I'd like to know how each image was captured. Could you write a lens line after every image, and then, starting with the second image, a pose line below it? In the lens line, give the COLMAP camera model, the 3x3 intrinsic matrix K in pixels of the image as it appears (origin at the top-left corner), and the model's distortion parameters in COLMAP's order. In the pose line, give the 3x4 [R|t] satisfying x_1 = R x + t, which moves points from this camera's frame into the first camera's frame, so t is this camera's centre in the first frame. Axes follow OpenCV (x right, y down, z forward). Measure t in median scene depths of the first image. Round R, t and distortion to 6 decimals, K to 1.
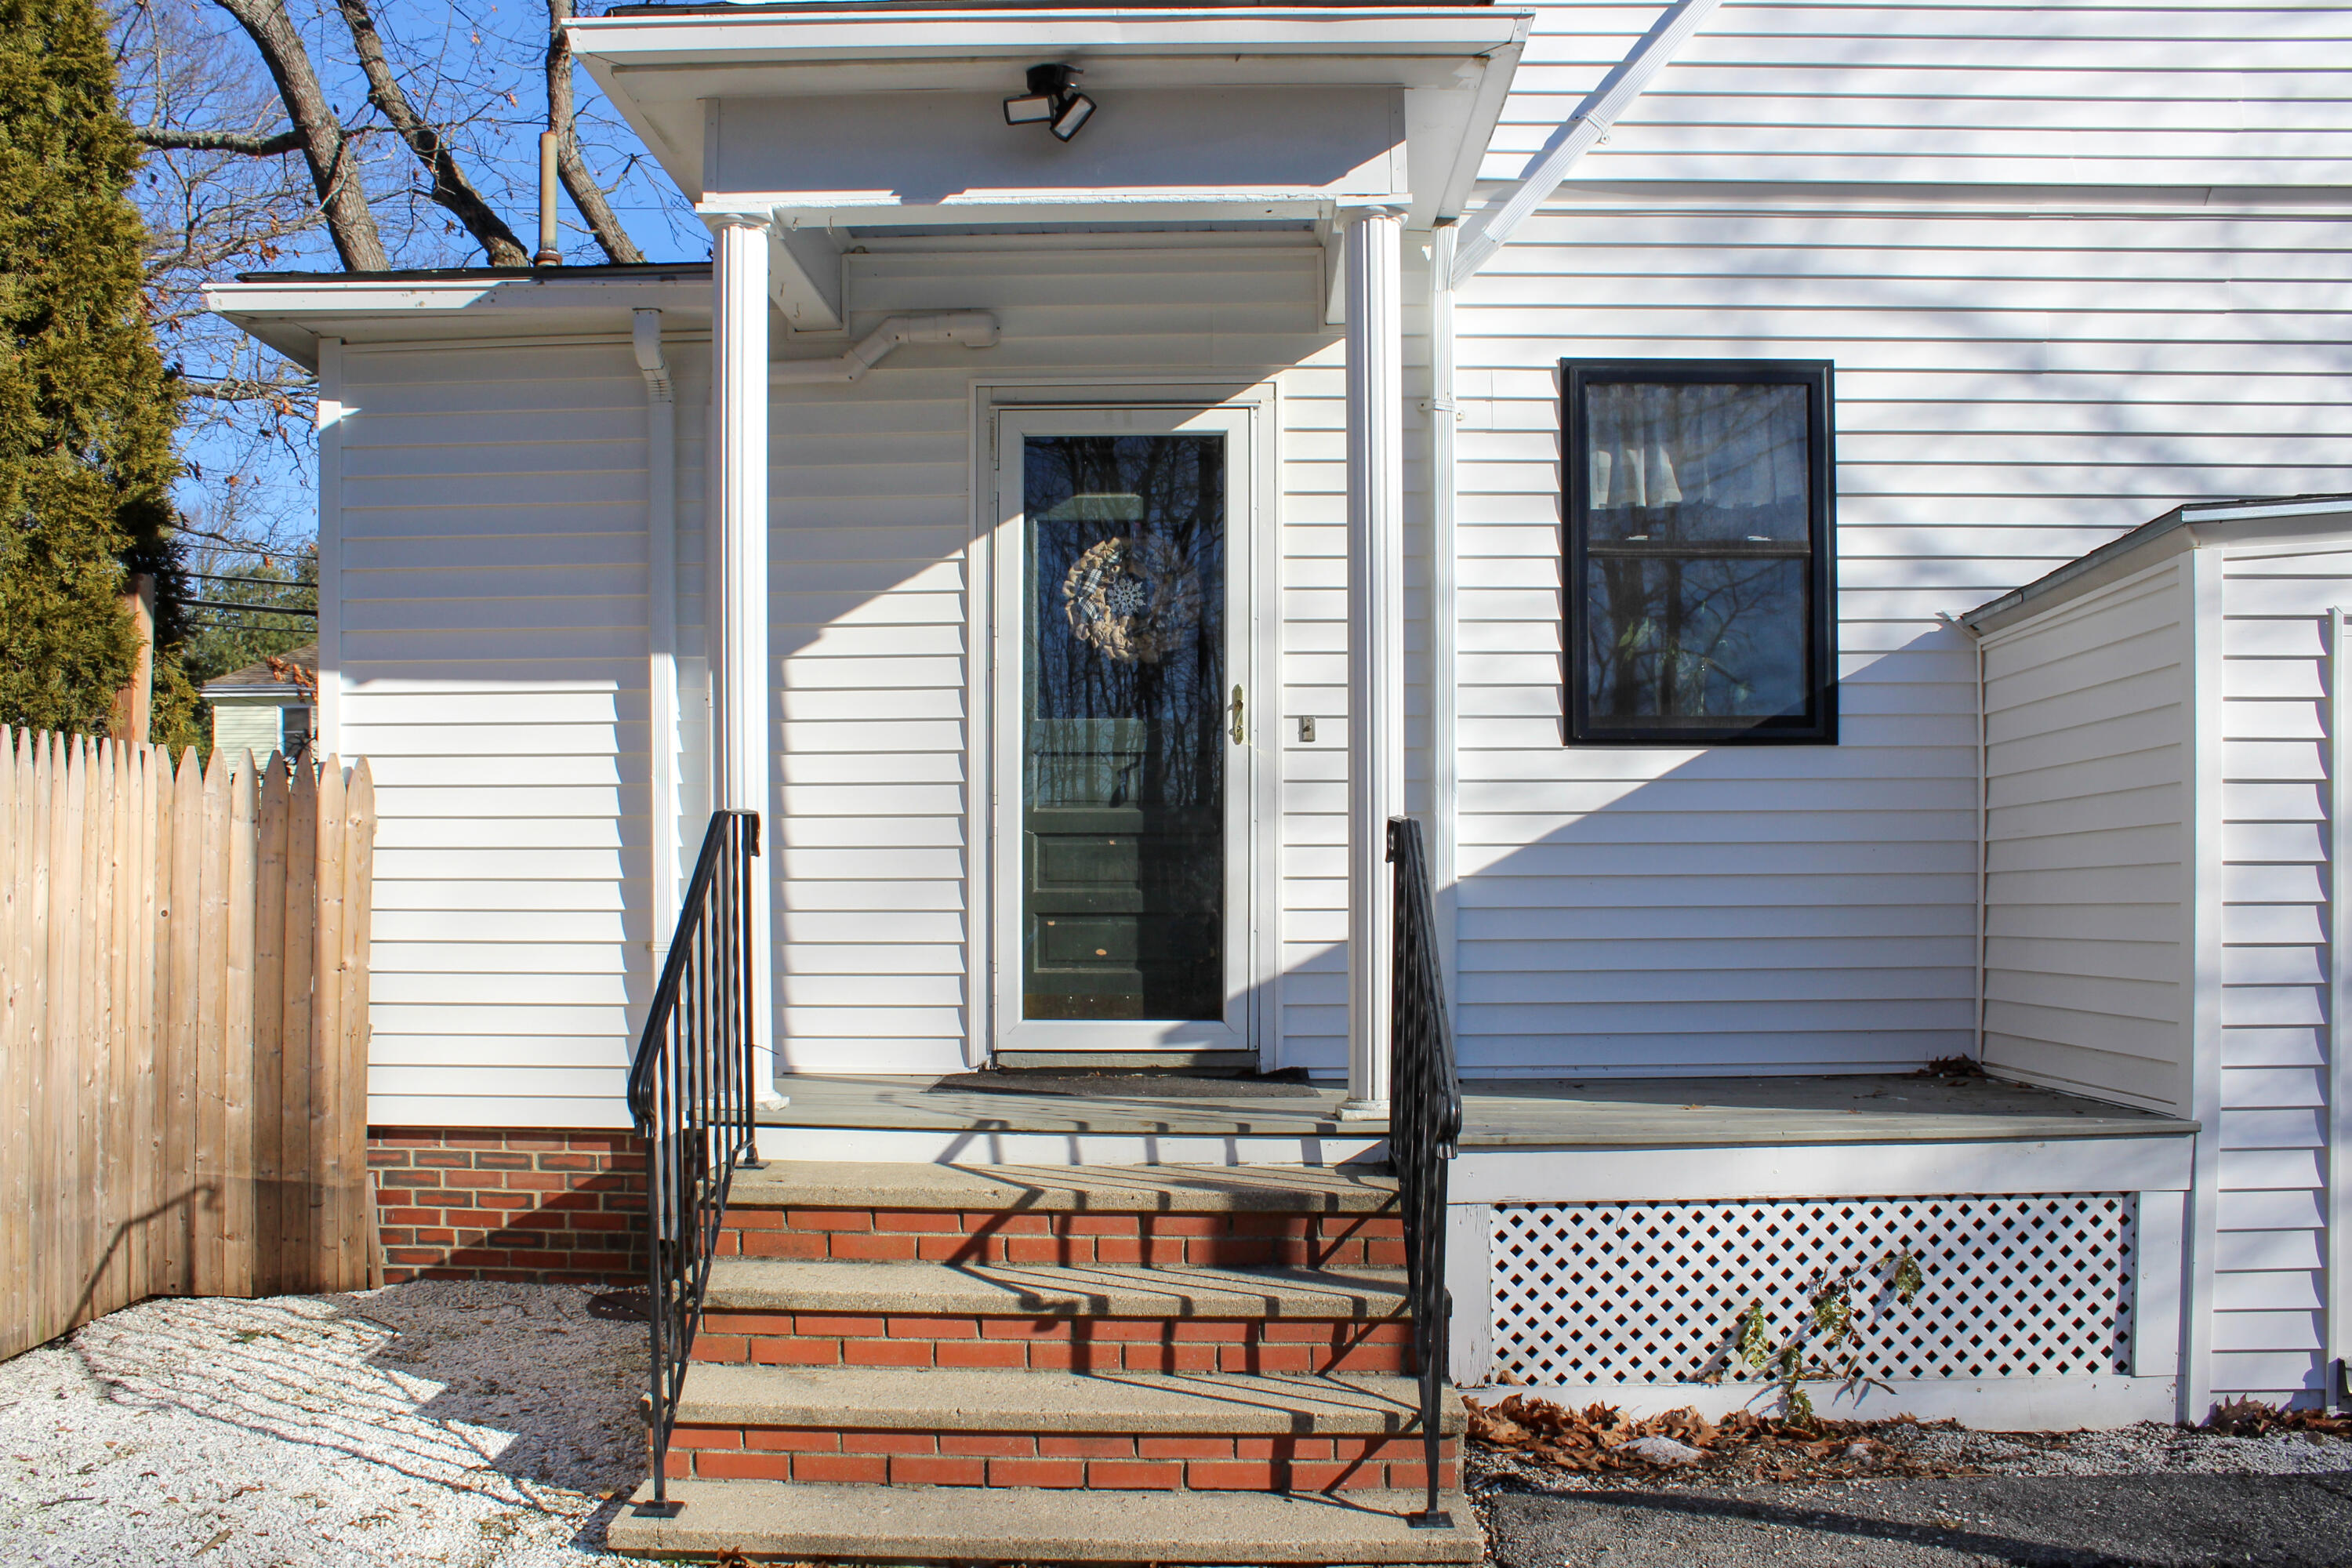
lens RADIAL K [[1959.1, 0, 1129.2], [0, 1959.1, 854.4], [0, 0, 1]] dist [-0.174814, 0.166784]
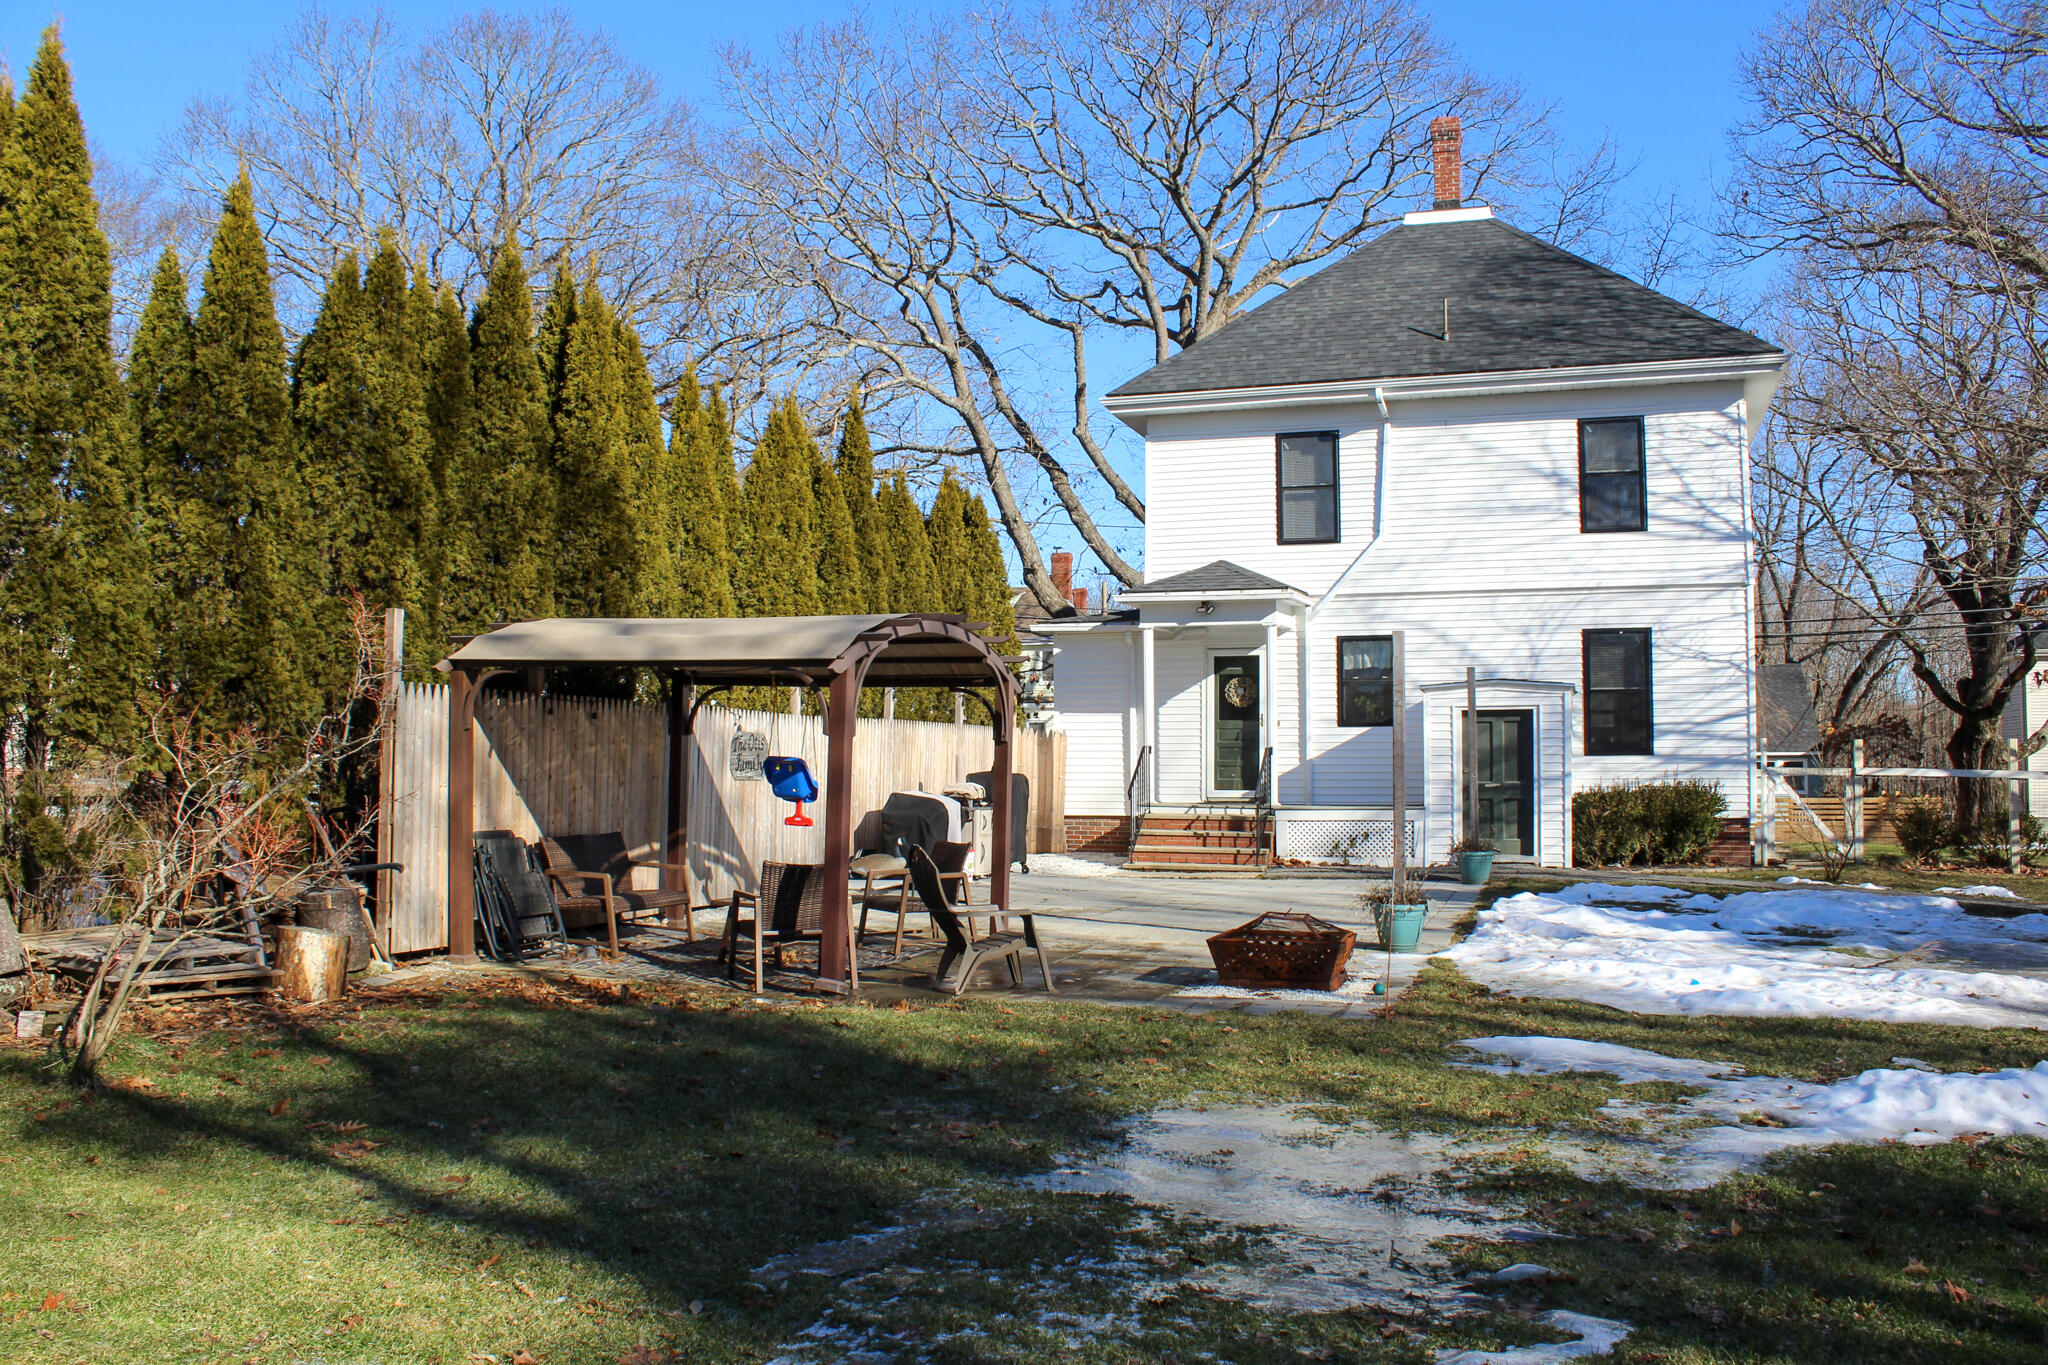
lens RADIAL K [[1705.9, 0, 983.2], [0, 1705.9, 743.8], [0, 0, 1]] dist [-0.174814, 0.166784]
pose [[0.948951, -0.001210, -0.315422, 0.890715], [0.005138, 0.999919, 0.011623, -0.090250], [0.315383, -0.012650, 0.948880, -3.765332]]
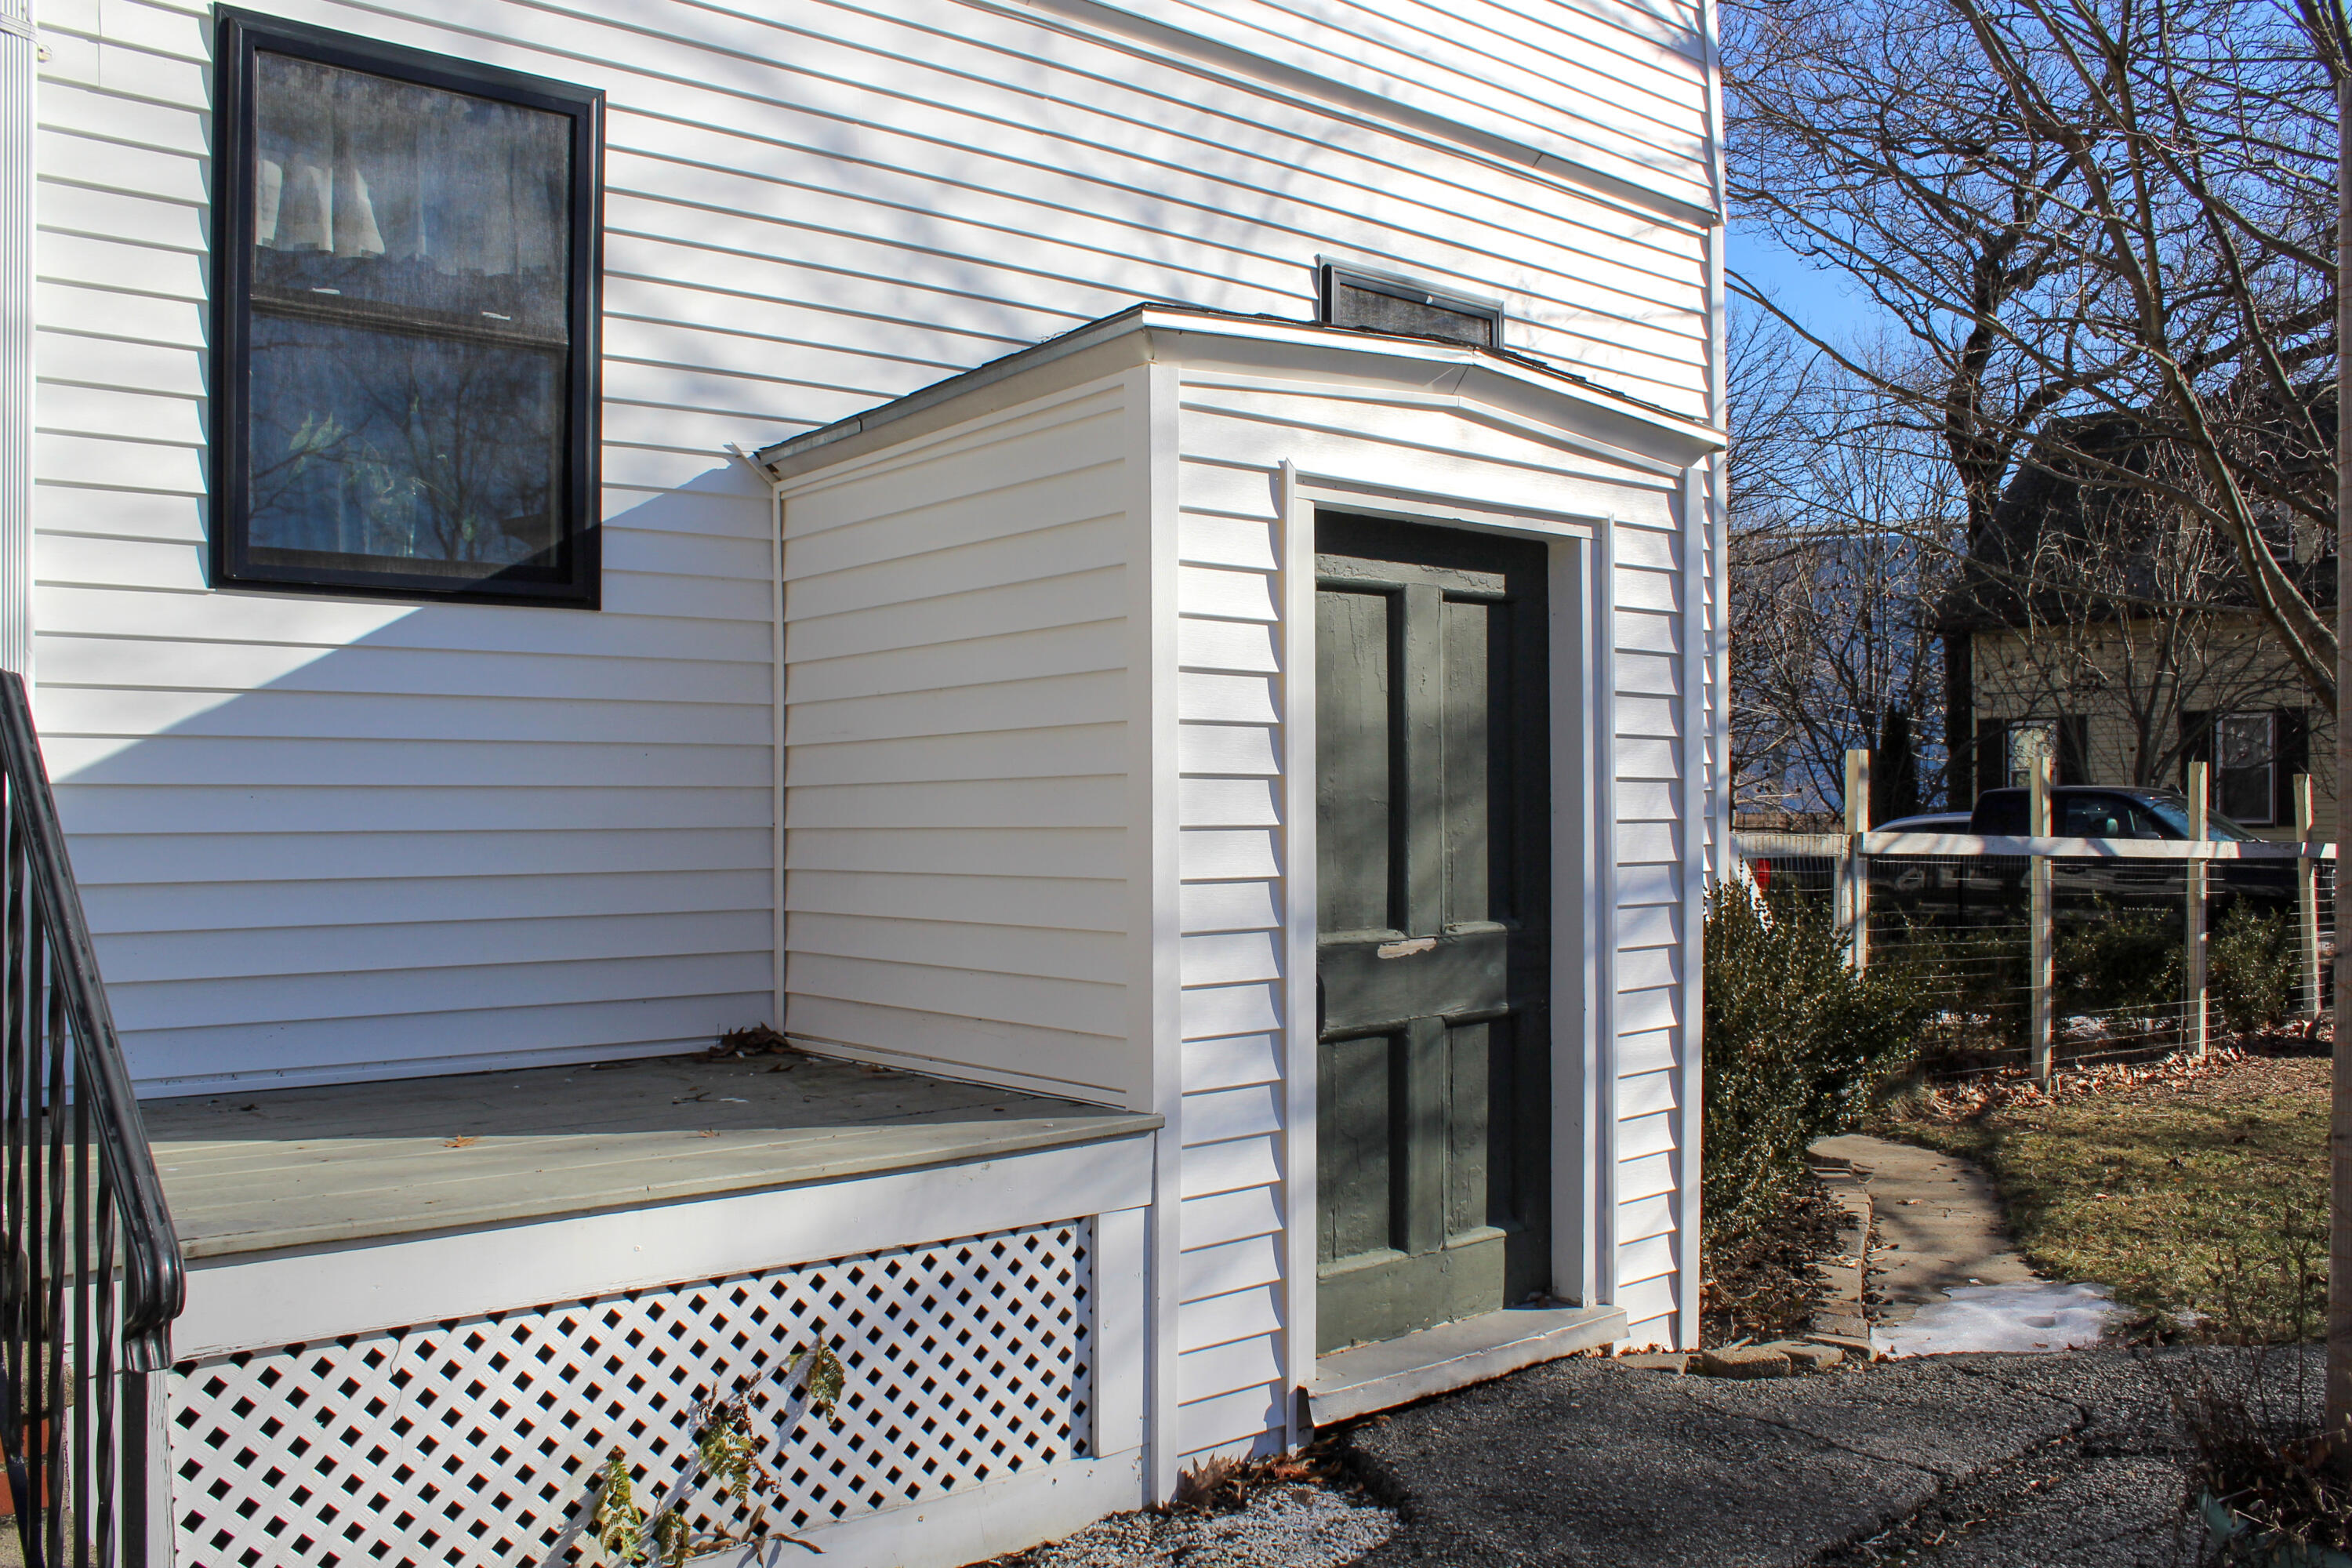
lens RADIAL K [[1959.1, 0, 1129.2], [0, 1959.1, 854.4], [0, 0, 1]] dist [-0.174814, 0.166784]
pose [[0.737157, -0.013063, 0.675595, 0.025677], [-0.015643, 0.999215, 0.036389, 0.008083], [-0.675540, -0.037393, 0.736374, 0.419993]]
